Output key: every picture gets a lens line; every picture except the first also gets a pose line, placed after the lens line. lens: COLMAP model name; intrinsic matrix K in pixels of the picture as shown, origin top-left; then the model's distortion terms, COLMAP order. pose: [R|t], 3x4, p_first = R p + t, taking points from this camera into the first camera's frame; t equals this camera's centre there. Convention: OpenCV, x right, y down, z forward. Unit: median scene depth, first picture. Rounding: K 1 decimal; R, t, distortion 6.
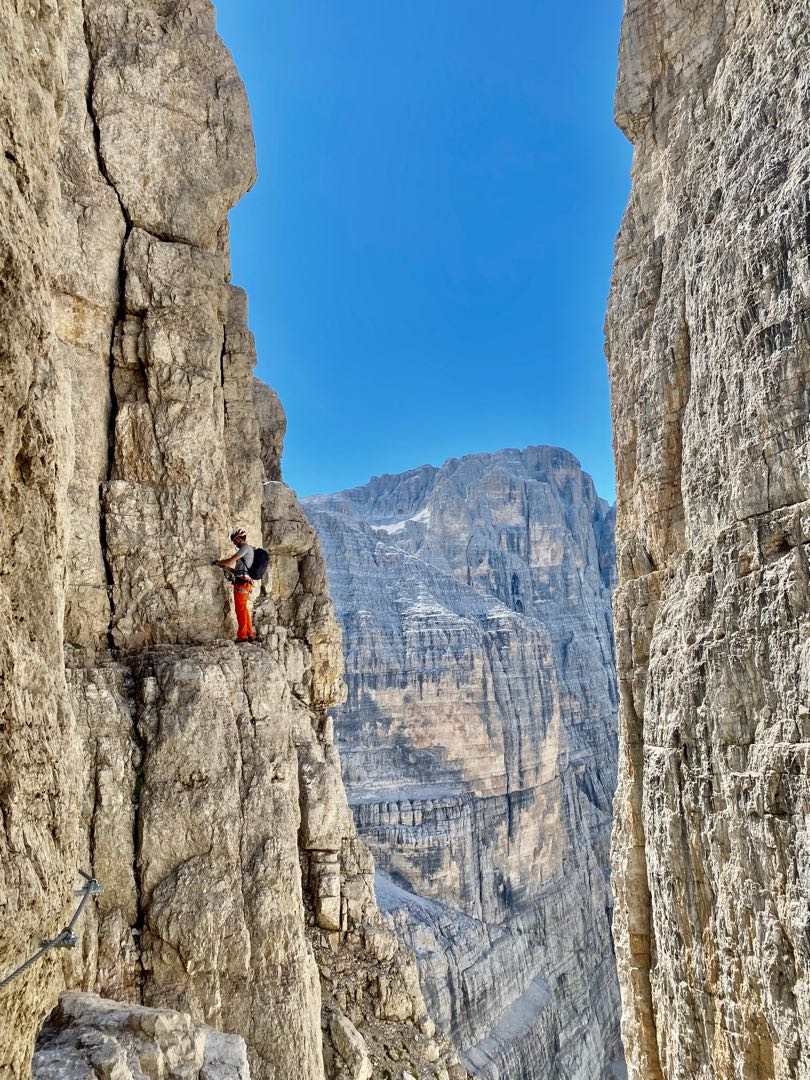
lens RADIAL K [[743.9, 0, 407.4], [0, 743.9, 513.5], [0, 0, 1]] dist [0.033579, -0.040730]
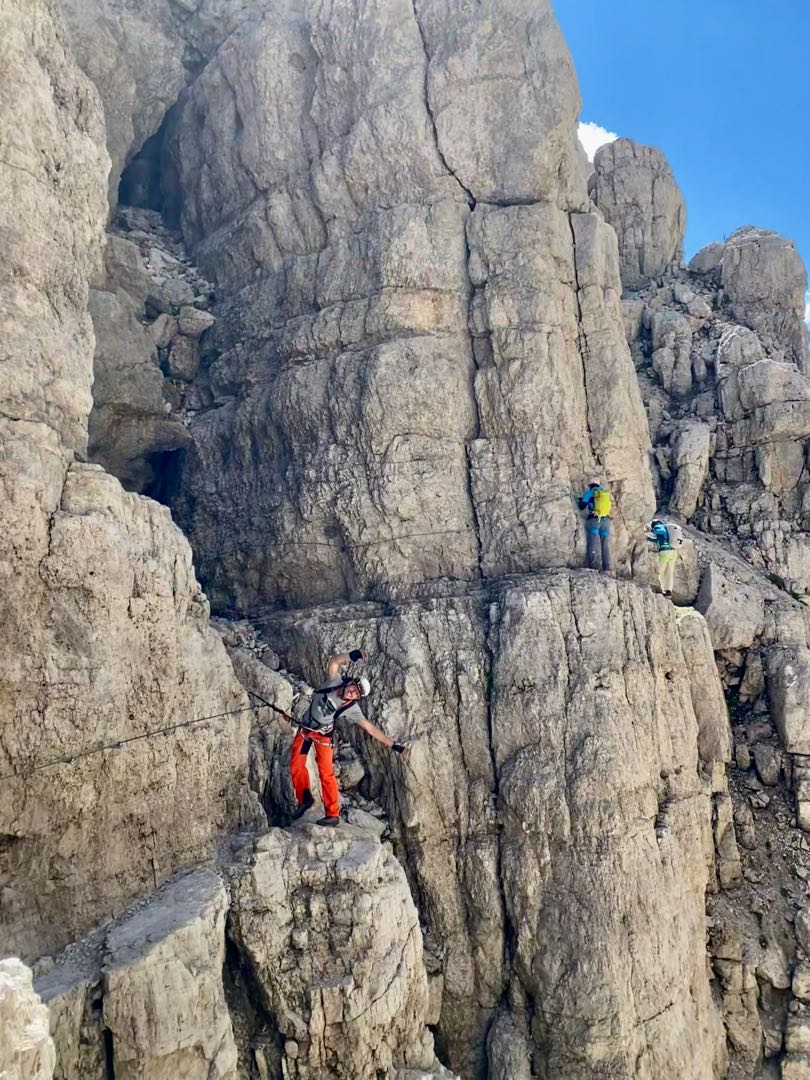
lens RADIAL K [[743.9, 0, 407.4], [0, 743.9, 513.5], [0, 0, 1]] dist [0.033579, -0.040730]
pose [[0.786987, -0.099027, -0.608970, 0.285721], [0.177524, 0.981639, 0.069790, -0.035764], [0.590877, -0.163031, 0.790117, -0.034678]]
